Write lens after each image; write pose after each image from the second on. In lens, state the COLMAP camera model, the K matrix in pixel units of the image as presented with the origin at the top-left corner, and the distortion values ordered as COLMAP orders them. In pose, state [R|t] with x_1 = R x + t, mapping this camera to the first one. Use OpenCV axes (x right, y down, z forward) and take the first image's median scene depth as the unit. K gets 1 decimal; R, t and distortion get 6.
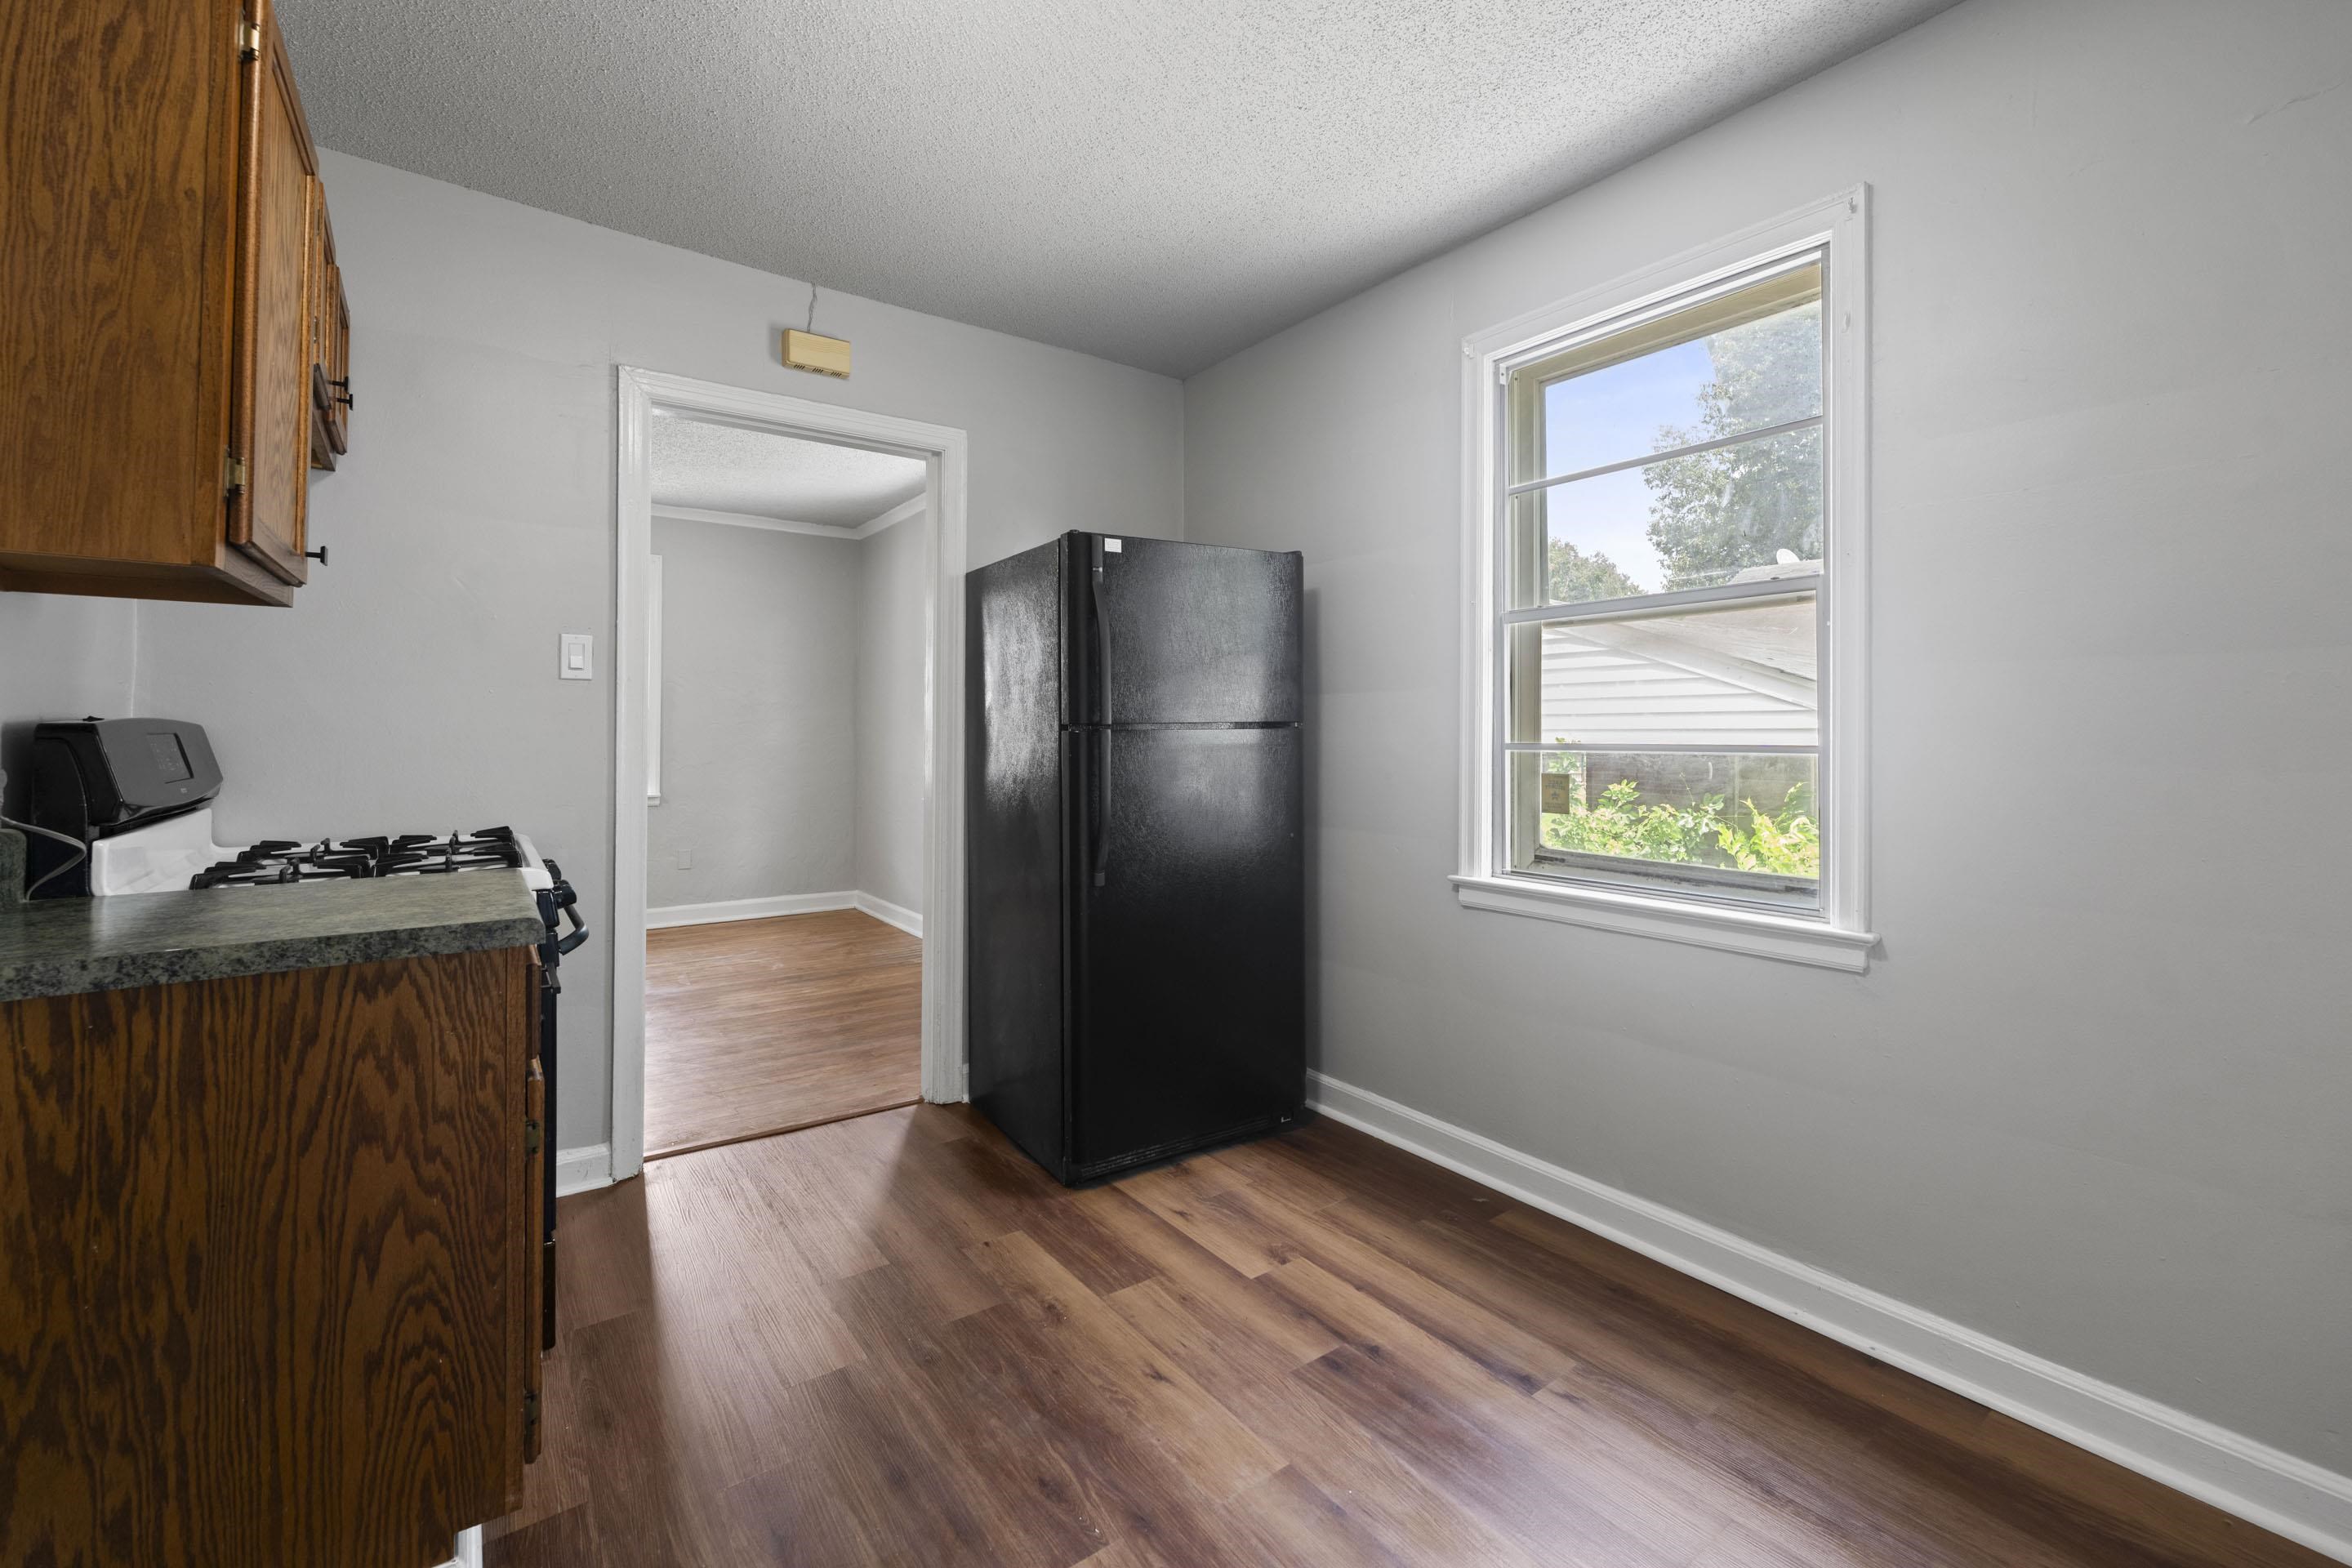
lens RADIAL K [[991.3, 0, 1171.3], [0, 991.3, 710.7], [0, 0, 1]] dist [0.000224, -0.000314]
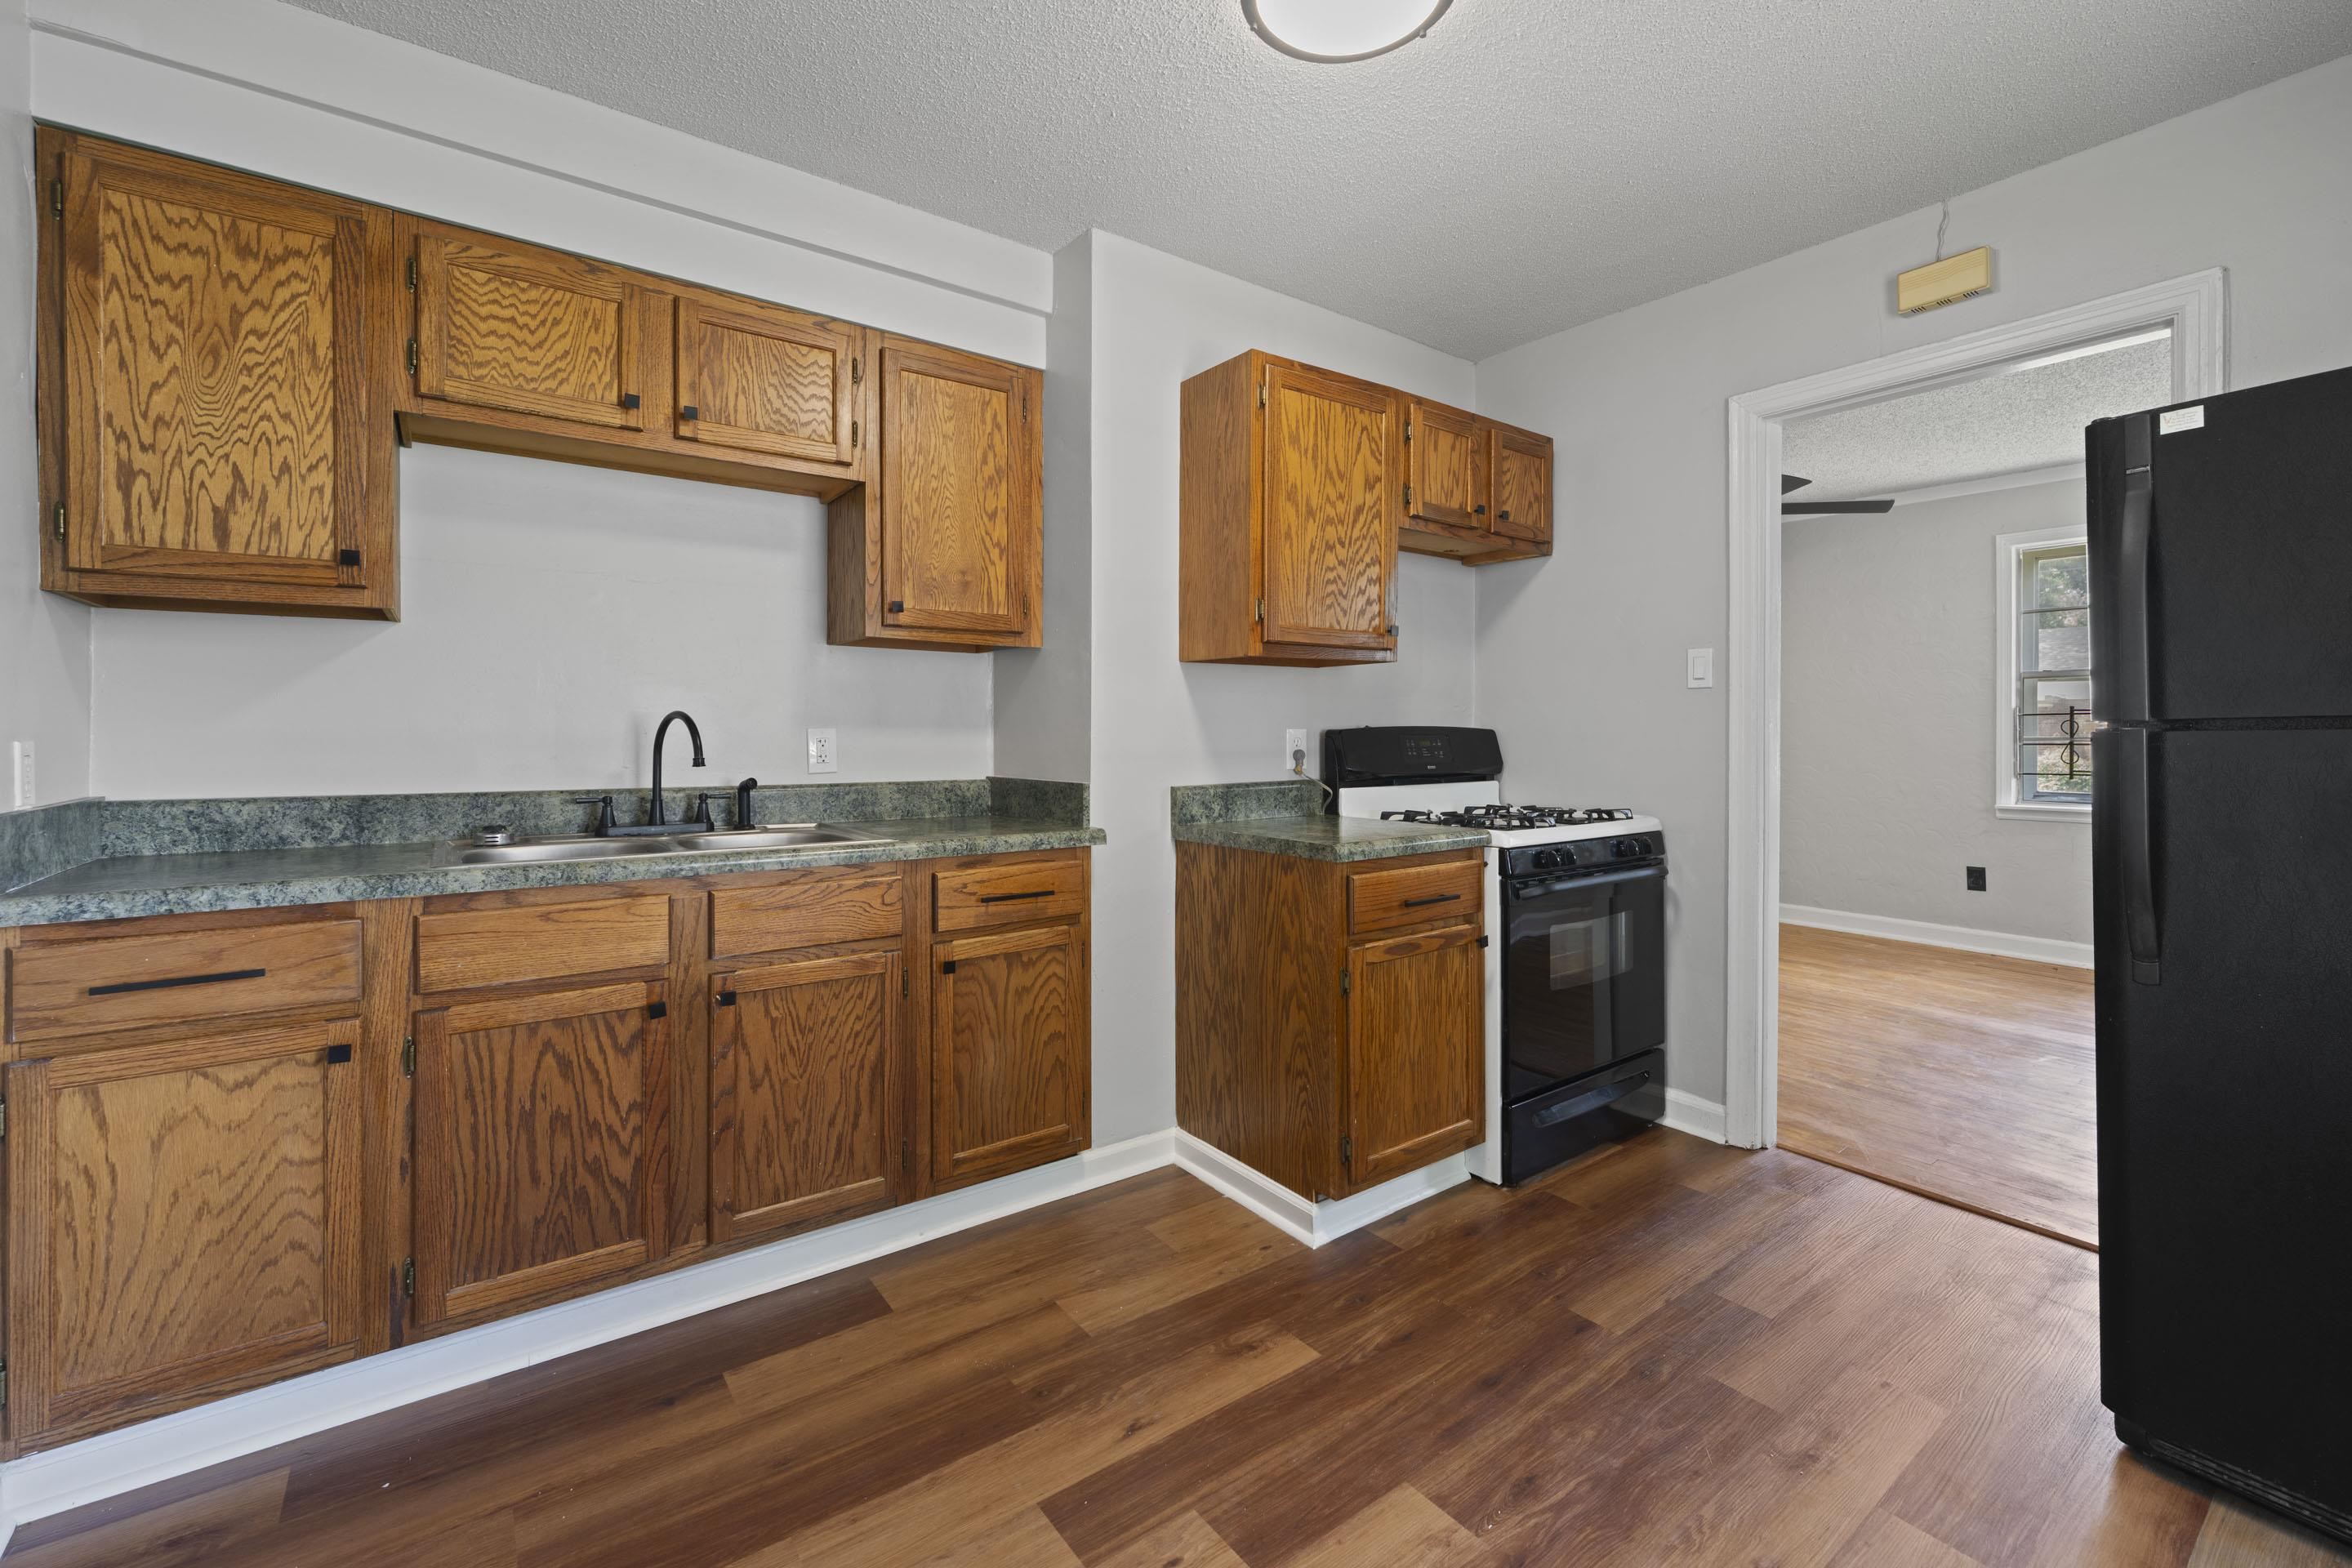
lens RADIAL K [[973.9, 0, 1173.5], [0, 973.9, 717.7], [0, 0, 1]] dist [-0.000736, 0.000190]
pose [[0.002974, -0.017047, -0.999850, 0.841729], [0.020302, 0.999650, -0.016983, 0.014902], [0.999789, -0.020248, 0.003319, 0.628905]]
